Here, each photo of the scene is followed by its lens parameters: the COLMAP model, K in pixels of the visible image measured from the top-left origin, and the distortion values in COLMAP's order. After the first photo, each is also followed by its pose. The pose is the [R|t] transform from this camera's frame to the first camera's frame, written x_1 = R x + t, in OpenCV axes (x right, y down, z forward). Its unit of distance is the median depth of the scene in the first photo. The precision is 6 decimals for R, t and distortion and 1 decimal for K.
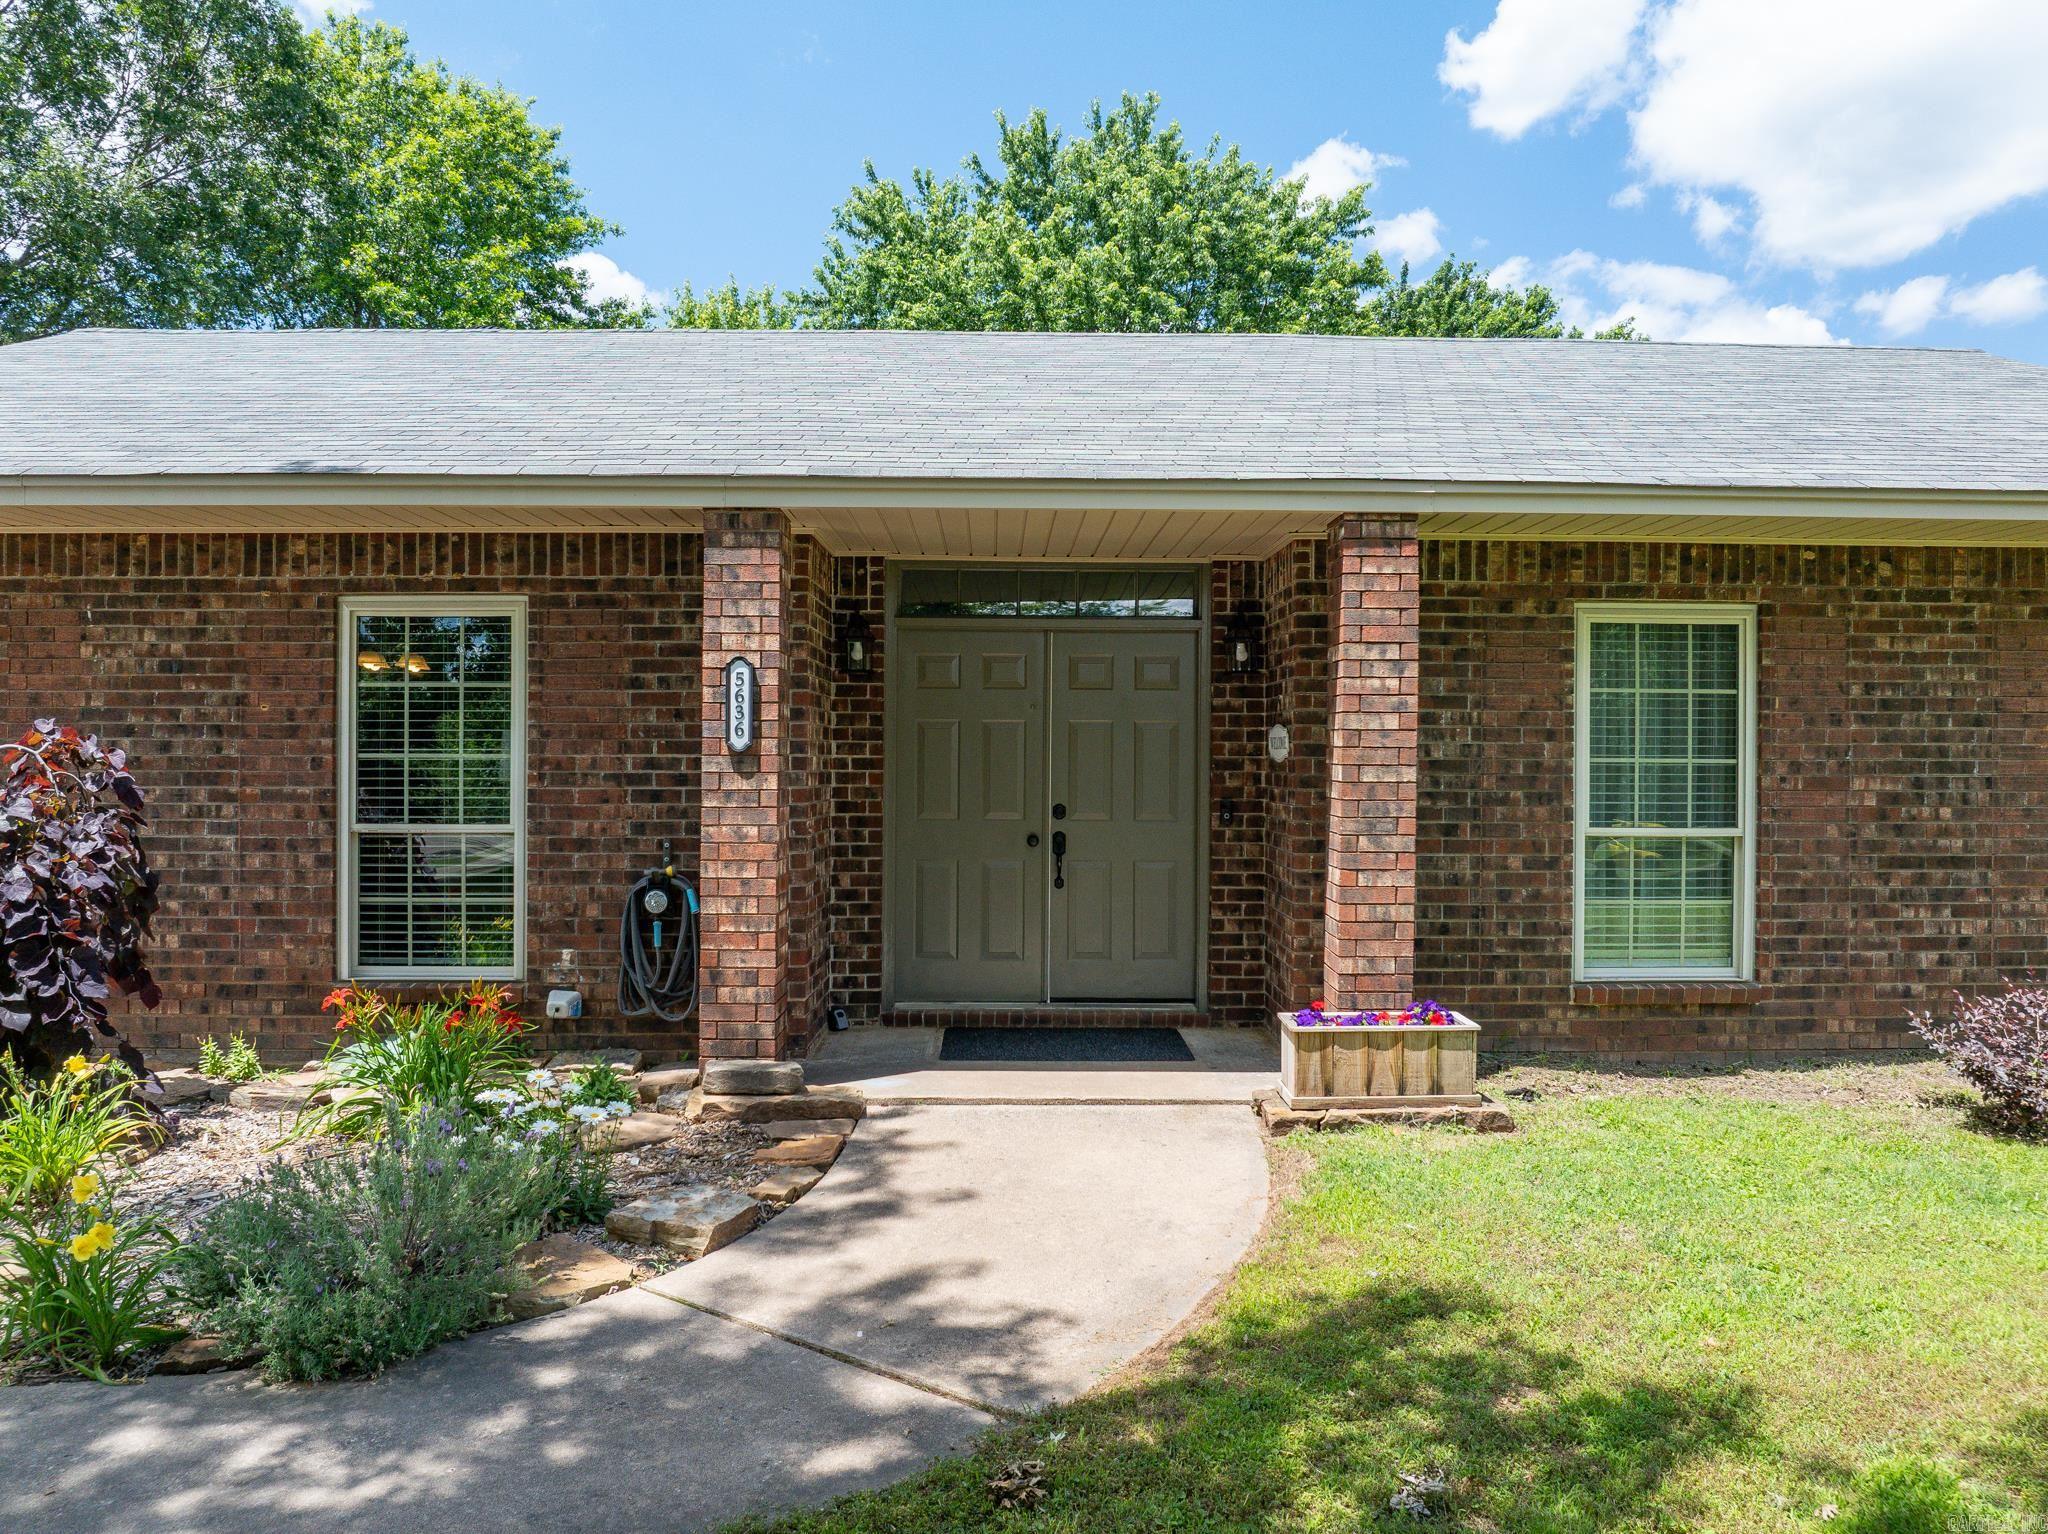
lens RADIAL K [[1444.1, 0, 1033.4], [0, 1444.1, 758.9], [0, 0, 1]] dist [-0.038991, -0.005427]
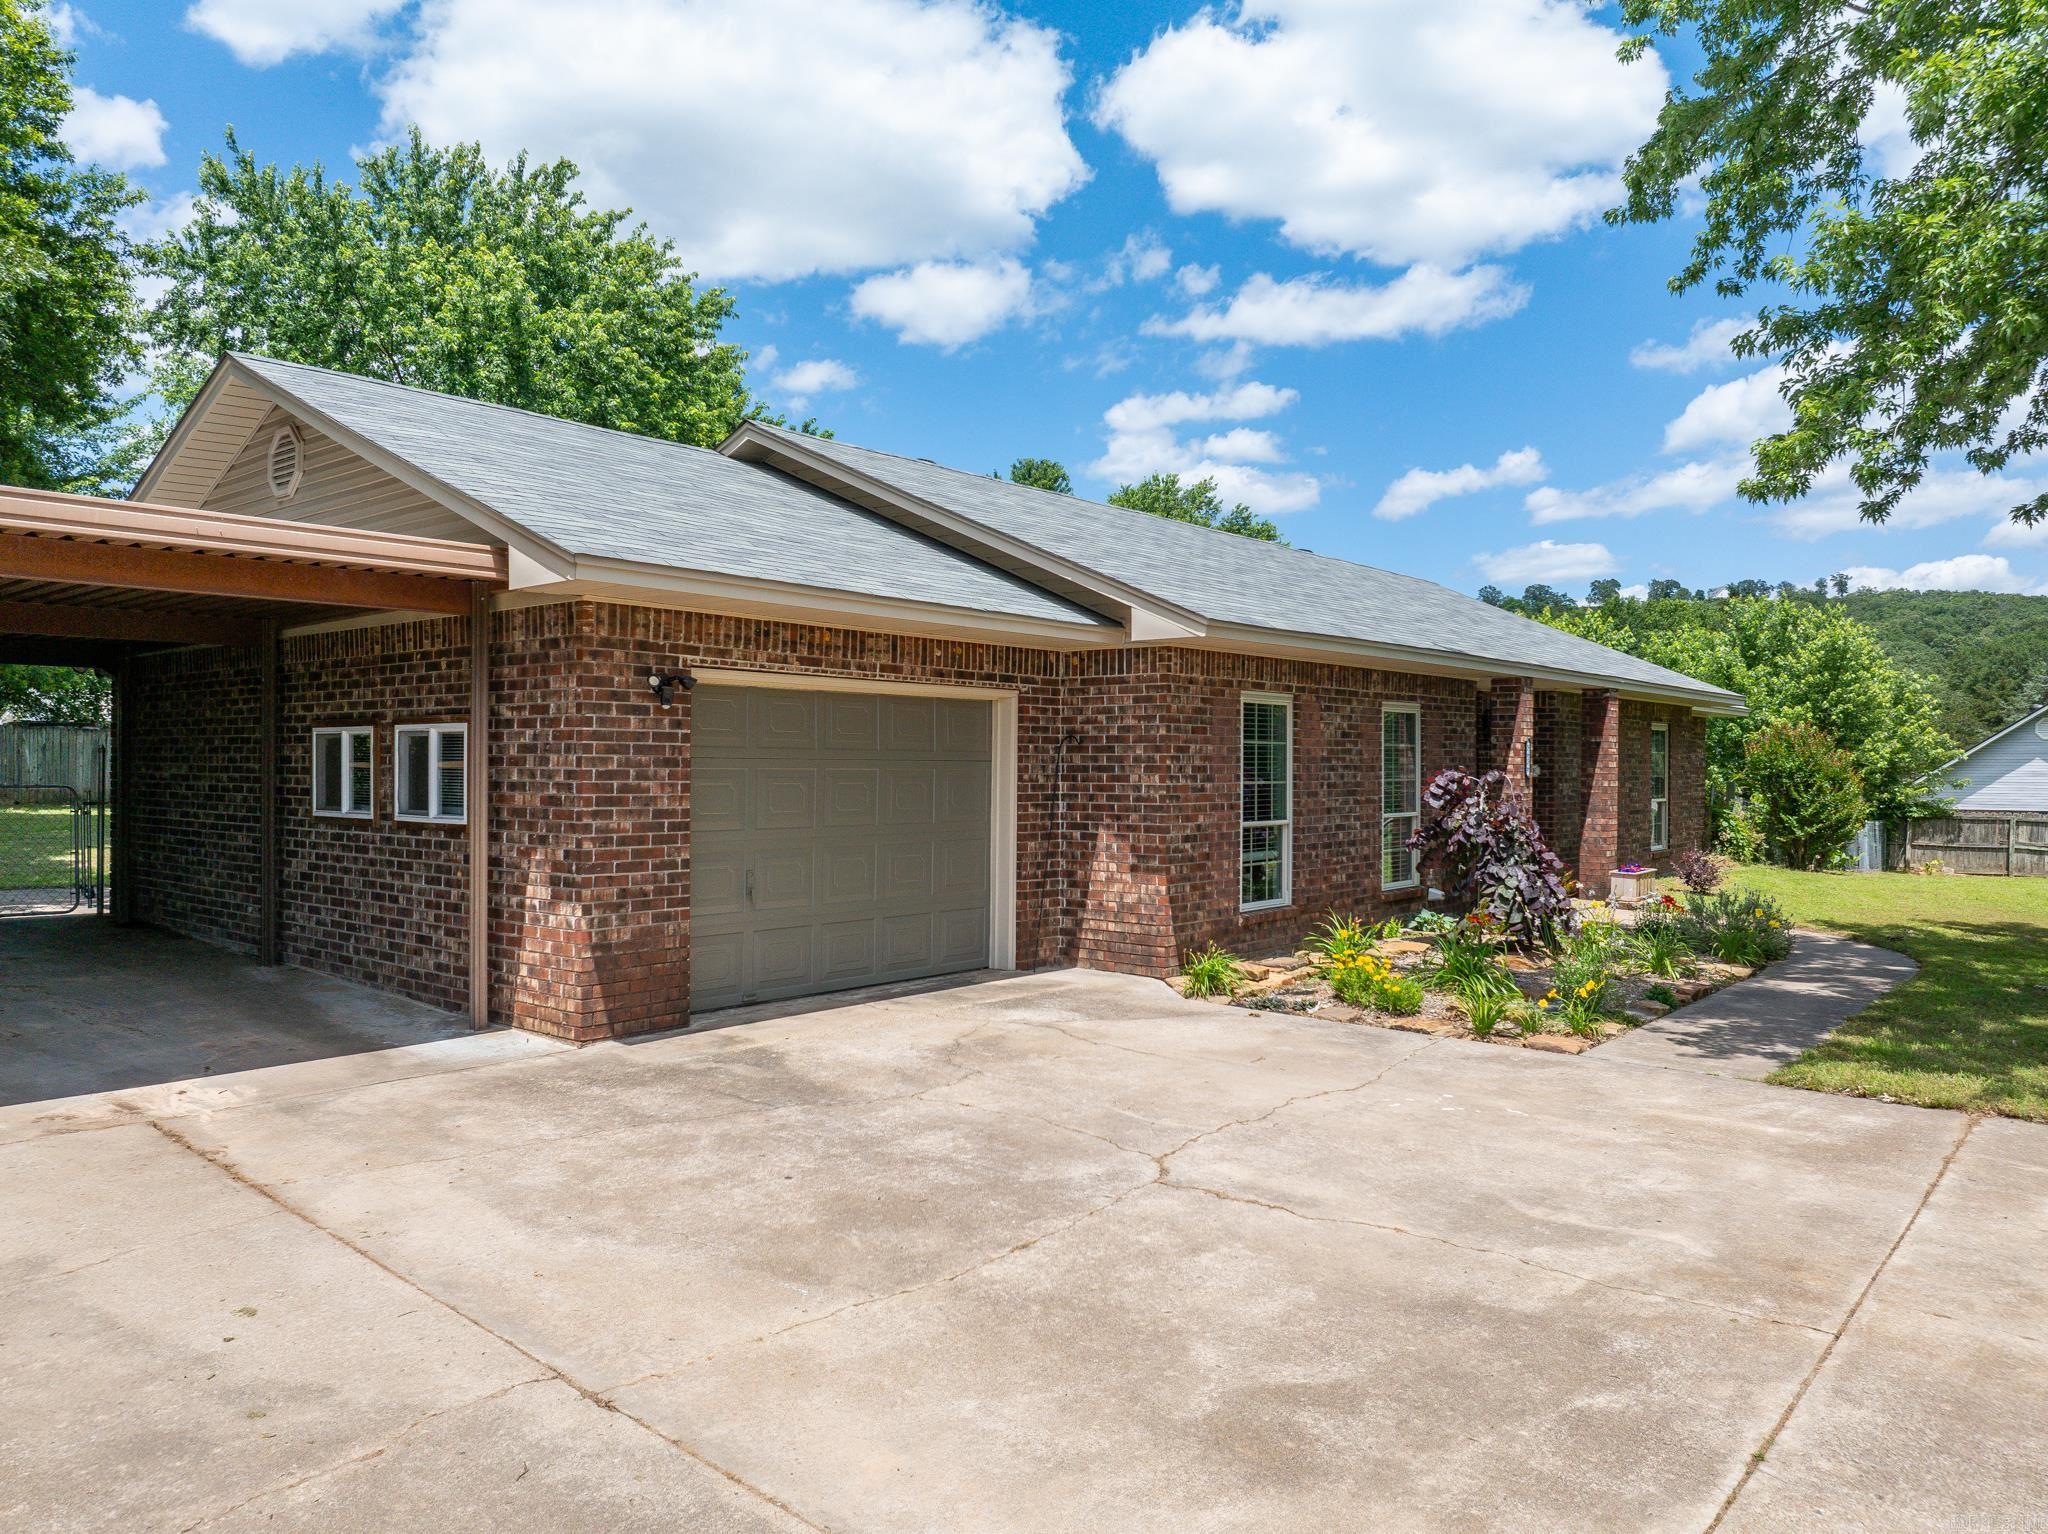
lens RADIAL K [[1444.1, 0, 1033.4], [0, 1444.1, 758.9], [0, 0, 1]] dist [-0.038991, -0.005427]
pose [[0.650001, 0.000708, 0.759933, -2.330380], [-0.002180, 0.999997, 0.000933, -0.032740], [-0.759931, -0.002263, 0.650000, 0.048804]]
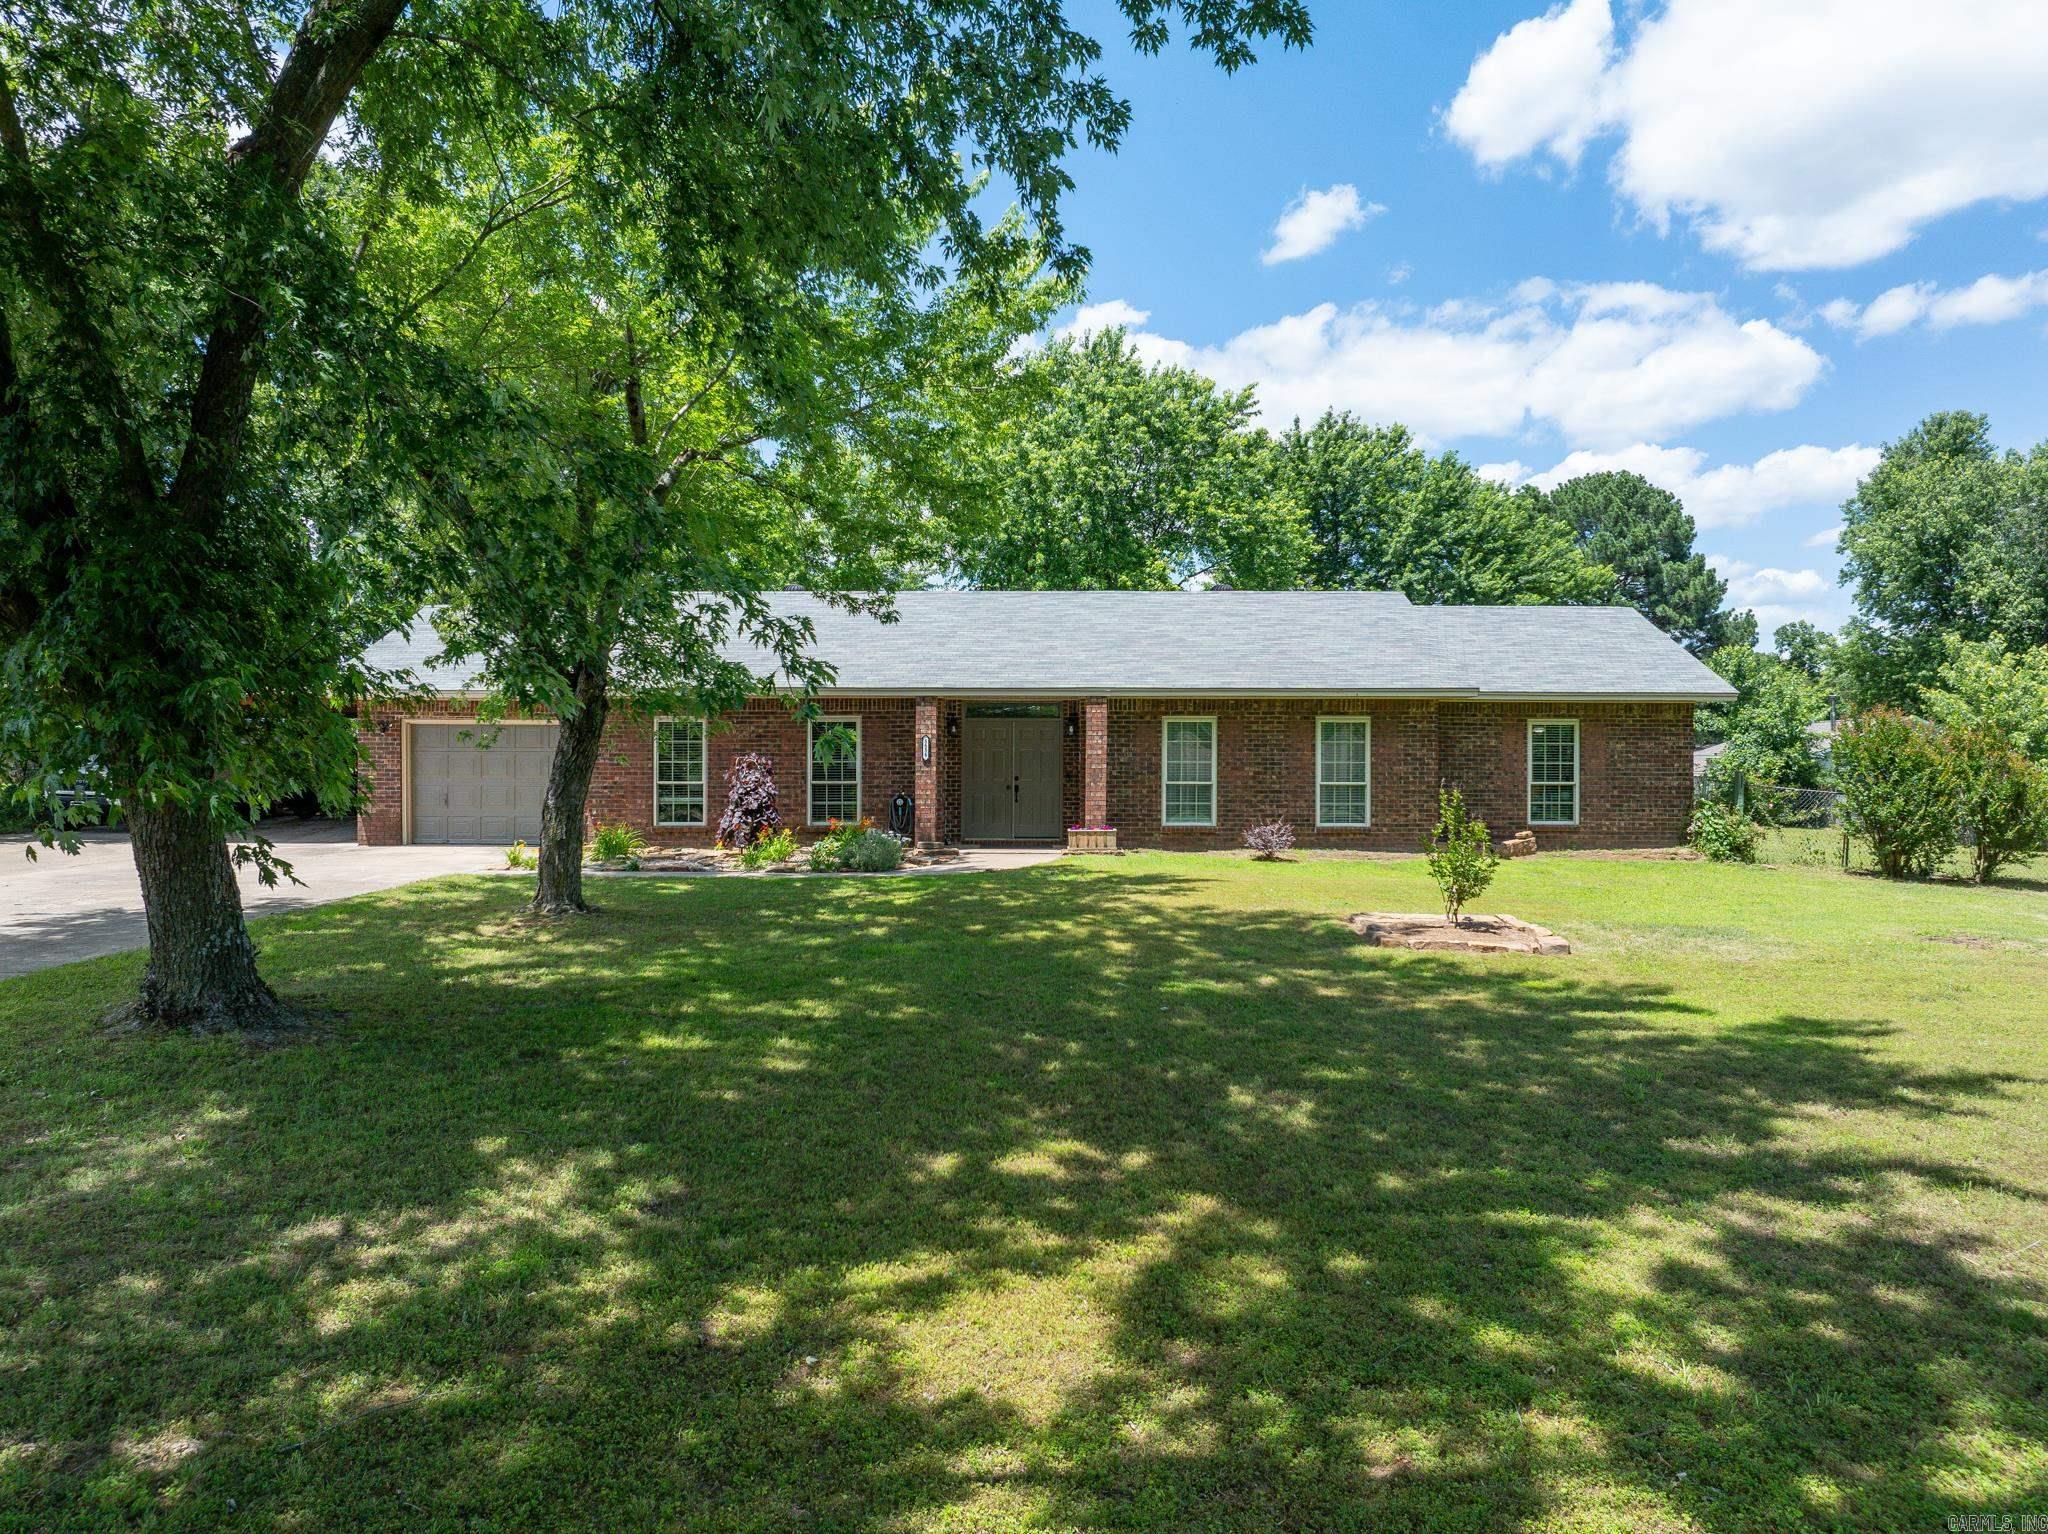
lens RADIAL K [[1444.1, 0, 1033.4], [0, 1444.1, 758.9], [0, 0, 1]] dist [-0.038991, -0.005427]
pose [[0.999592, -0.002706, -0.028439, 0.166345], [0.002774, 0.999993, 0.002366, -0.015462], [0.028433, -0.002444, 0.999593, -2.487377]]
